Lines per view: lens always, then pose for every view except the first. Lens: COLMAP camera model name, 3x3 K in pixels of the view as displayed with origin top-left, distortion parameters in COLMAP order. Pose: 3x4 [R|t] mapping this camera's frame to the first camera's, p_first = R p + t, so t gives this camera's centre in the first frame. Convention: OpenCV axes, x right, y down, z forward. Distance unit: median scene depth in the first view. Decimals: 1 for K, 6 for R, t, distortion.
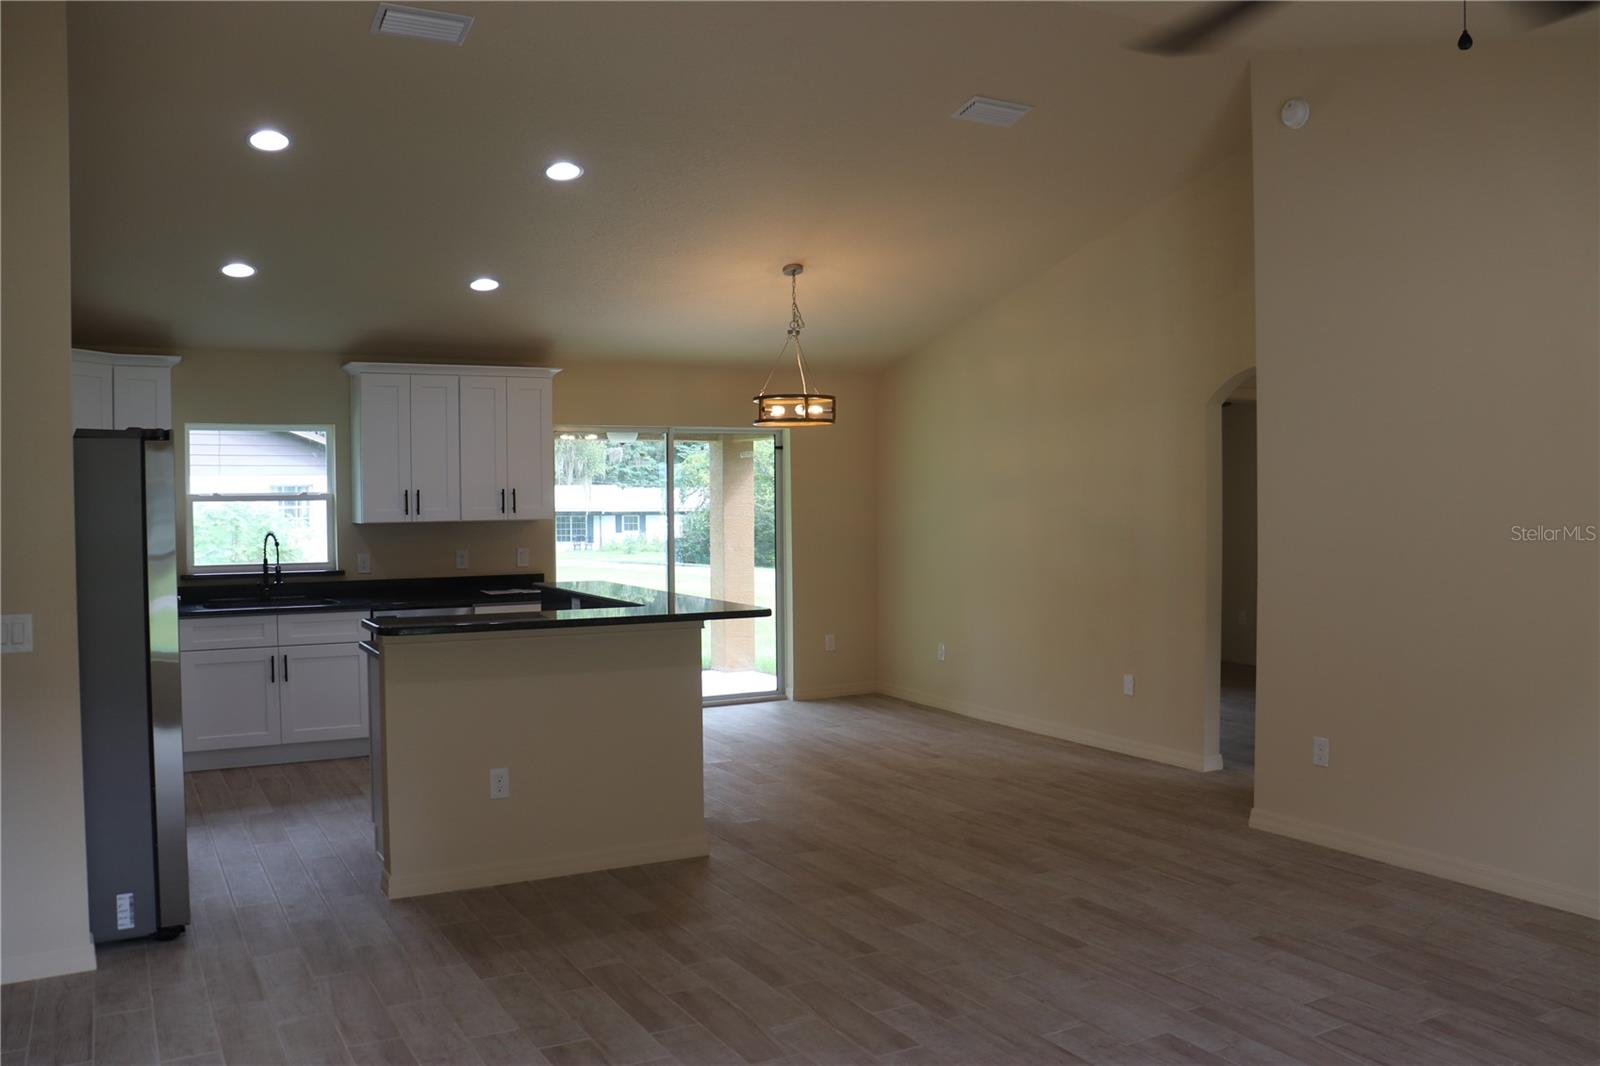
lens RADIAL K [[1282.7, 0, 800.0], [0, 1282.7, 533.0], [0, 0, 1]] dist [-0.168667, 0.143569]
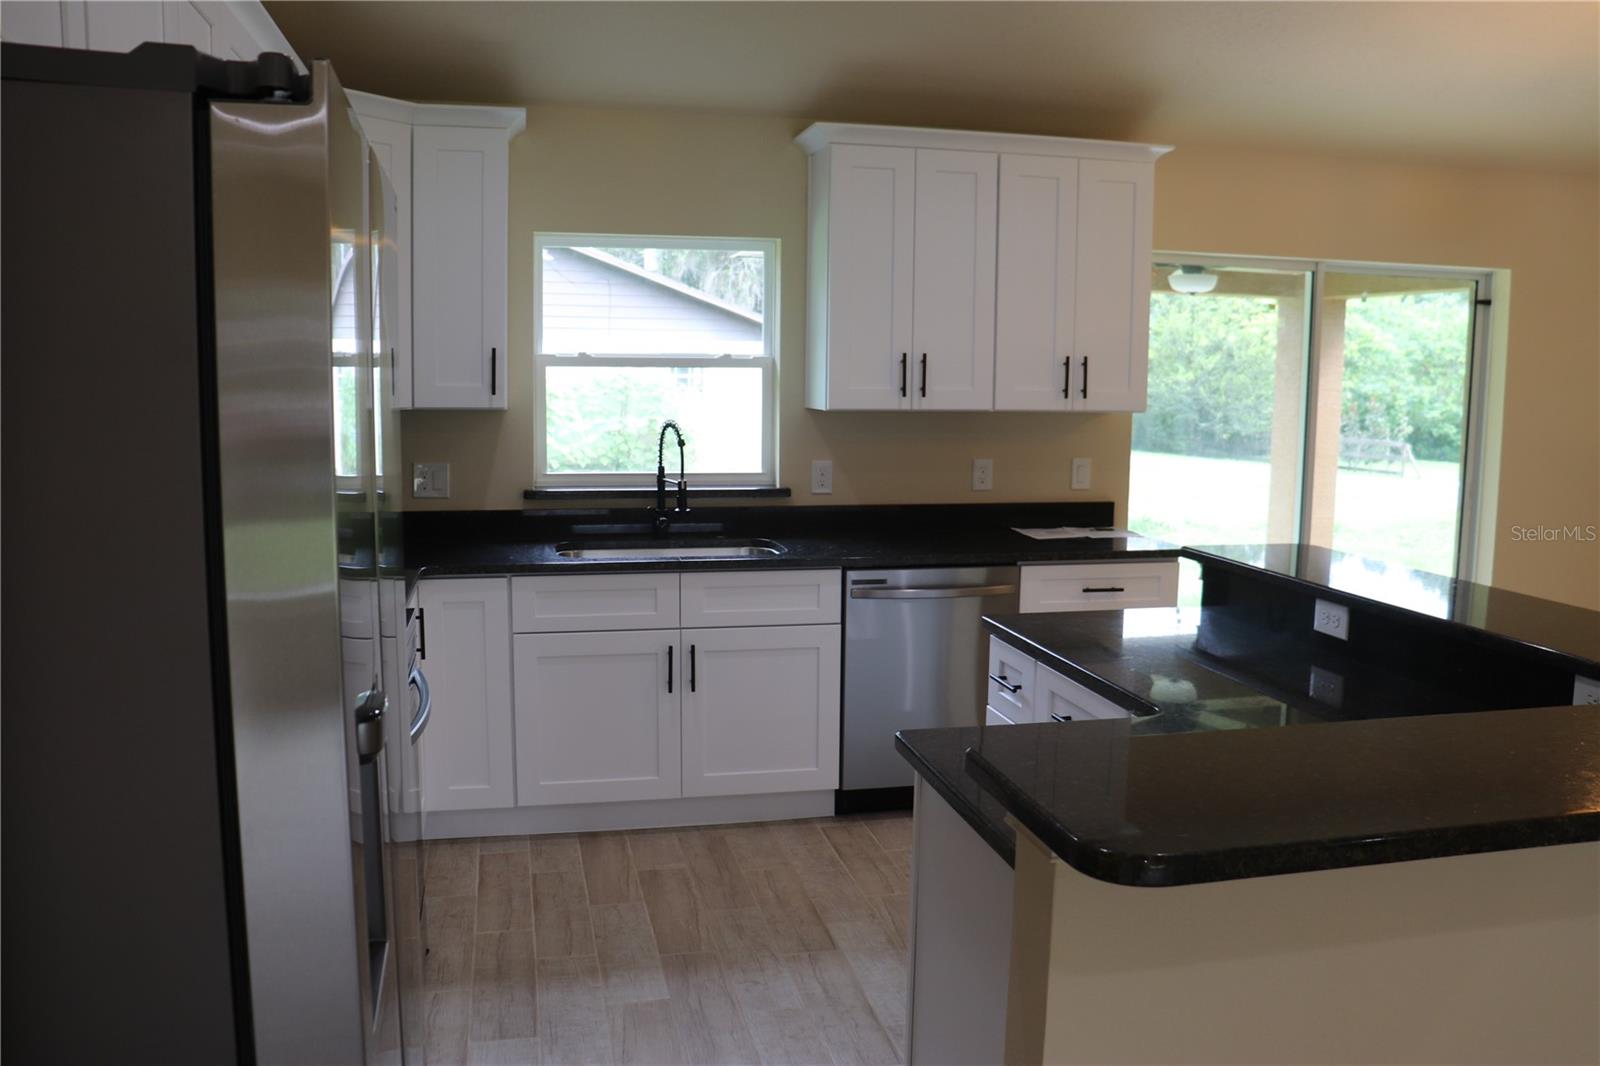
lens RADIAL K [[1282.7, 0, 800.0], [0, 1282.7, 533.0], [0, 0, 1]] dist [-0.168667, 0.143569]
pose [[0.957291, 0.055420, -0.283765, -0.188858], [-0.027776, 0.994546, 0.100532, -0.010106], [0.287789, -0.088357, 0.953609, 0.432691]]
